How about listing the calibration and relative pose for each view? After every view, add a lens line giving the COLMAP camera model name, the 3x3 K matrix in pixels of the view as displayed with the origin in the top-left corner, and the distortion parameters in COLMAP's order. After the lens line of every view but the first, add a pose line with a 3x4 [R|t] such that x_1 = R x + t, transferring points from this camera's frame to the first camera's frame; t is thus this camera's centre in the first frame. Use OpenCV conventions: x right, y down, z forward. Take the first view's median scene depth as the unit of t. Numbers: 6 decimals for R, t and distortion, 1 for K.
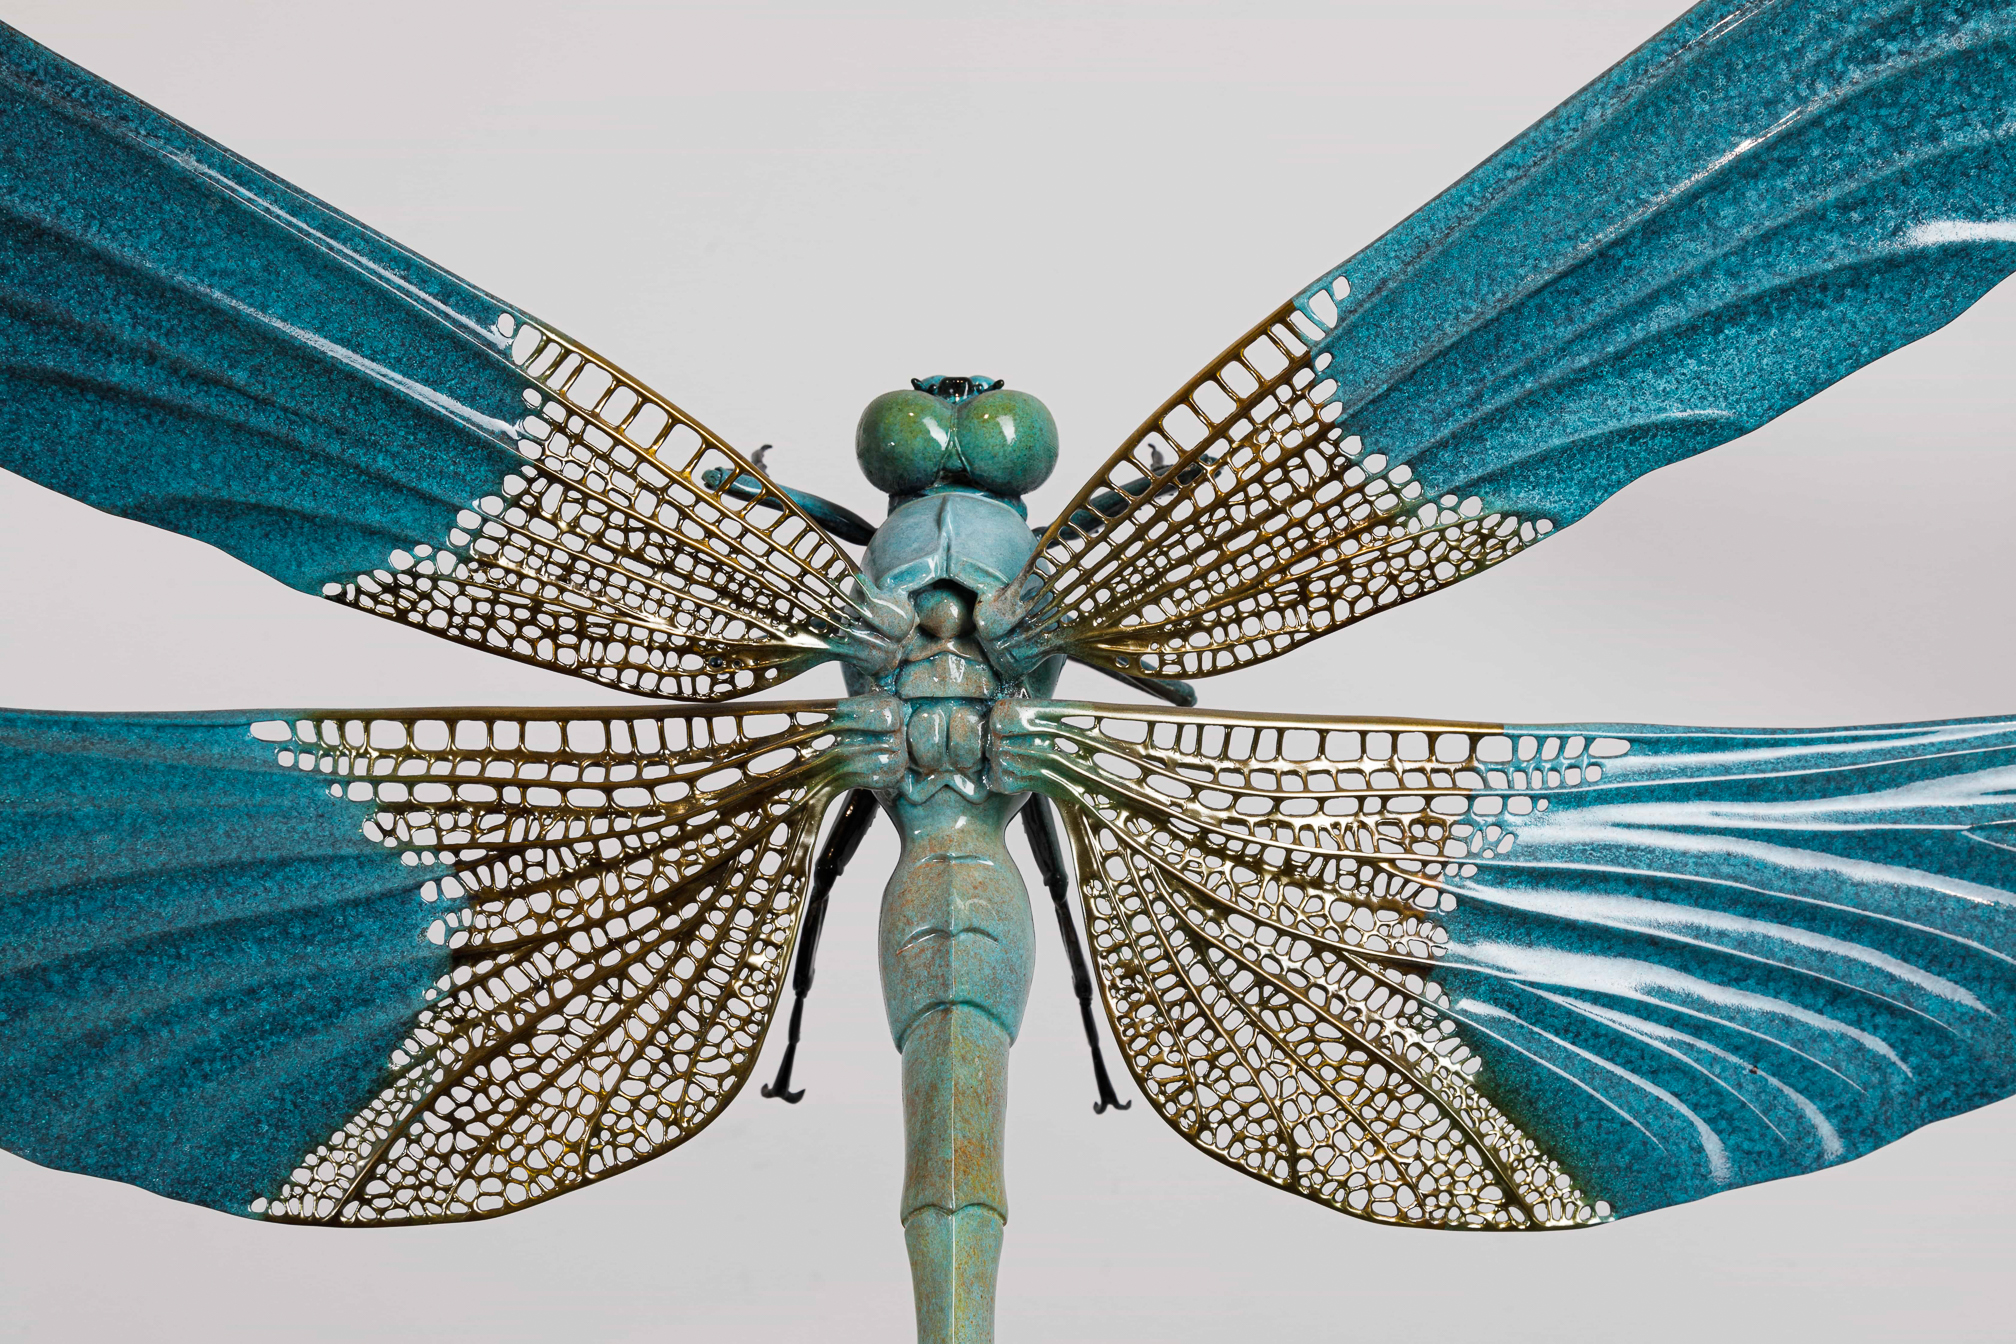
lens RADIAL K [[2807.9, 0, 1008.0], [0, 2807.9, 672.0], [0, 0, 1]] dist [-0.004961, -0.027411]
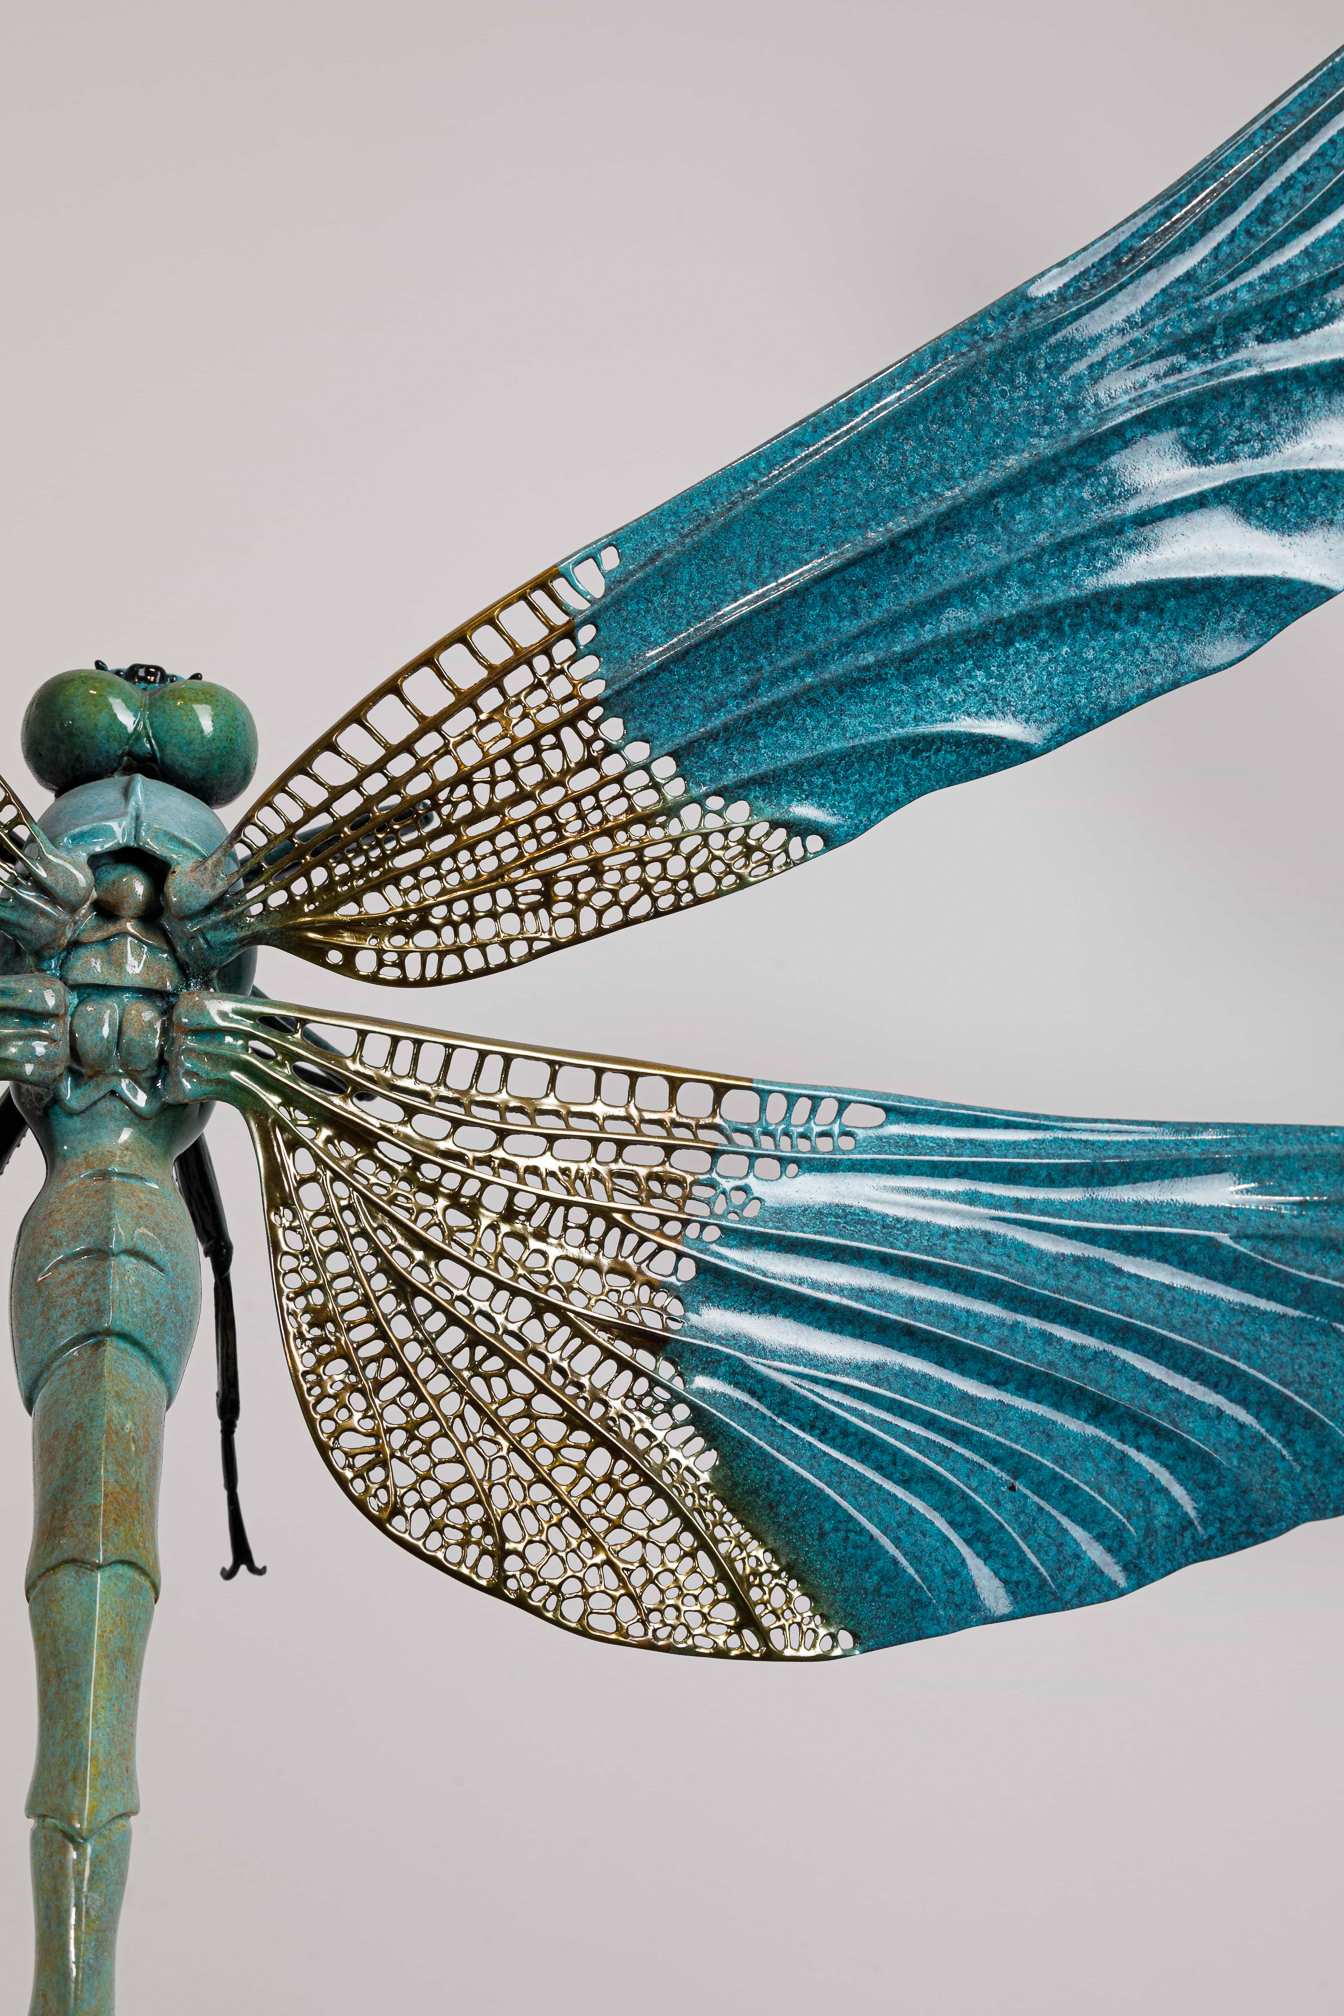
lens RADIAL K [[2807.9, 0, 621.5], [0, 2807.9, 1010.5], [0, 0, 1]] dist [-0.004961, -0.027411]
pose [[0.972256, 0.087261, 0.217035, -0.059012], [-0.042747, 0.978471, -0.201907, 0.182027], [-0.229982, 0.187028, 0.955055, 0.161693]]
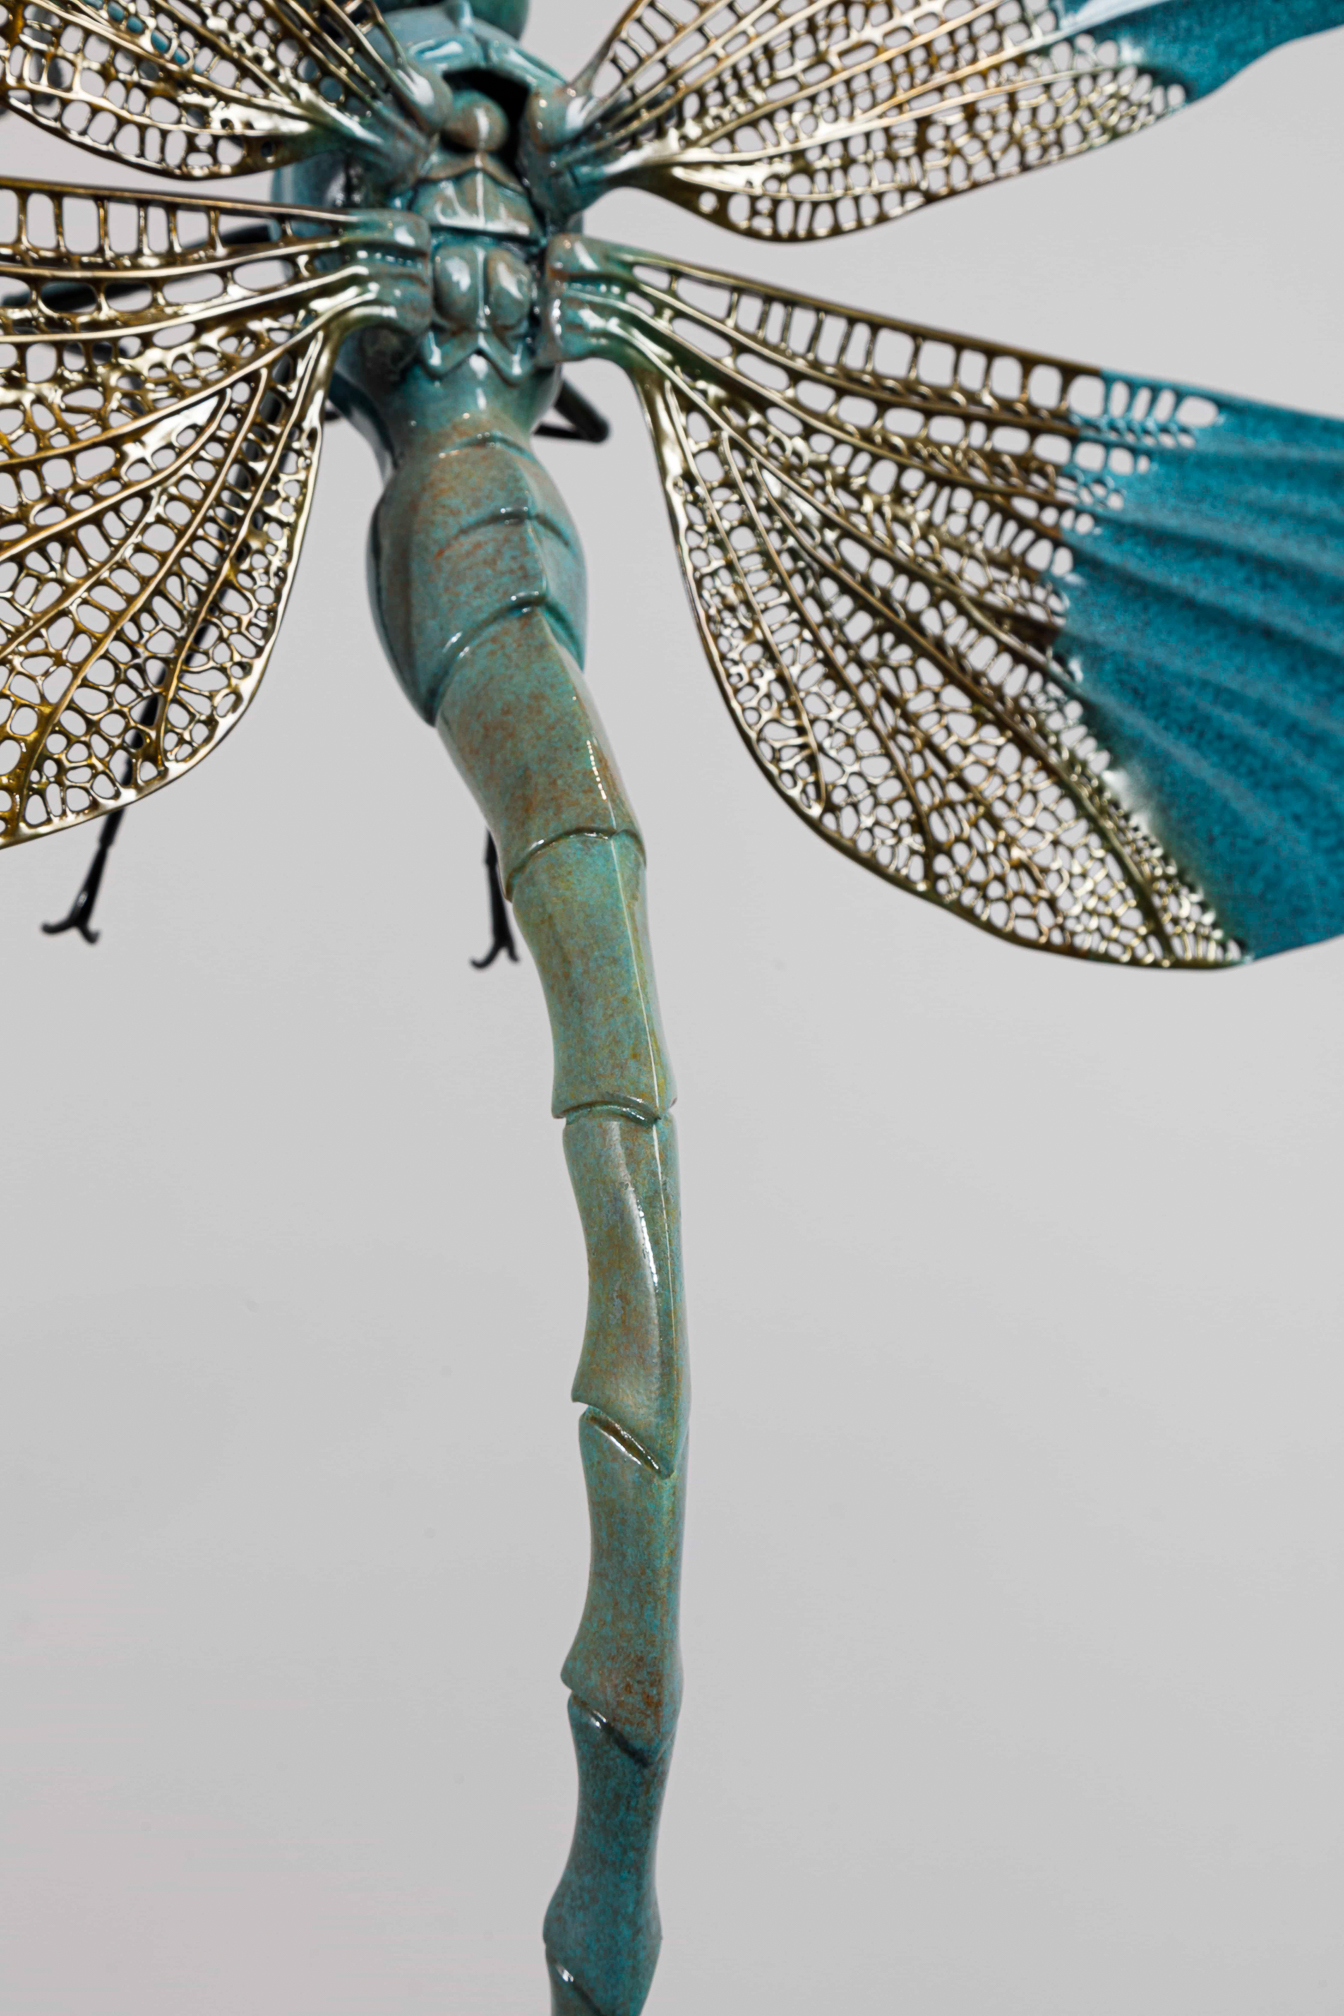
lens RADIAL K [[2807.9, 0, 621.5], [0, 2807.9, 1010.5], [0, 0, 1]] dist [-0.004961, -0.027411]
pose [[0.904897, 0.018350, 0.425235, -0.300960], [0.032704, 0.993119, -0.112449, 0.299419], [-0.424373, 0.115661, 0.898070, 0.349687]]
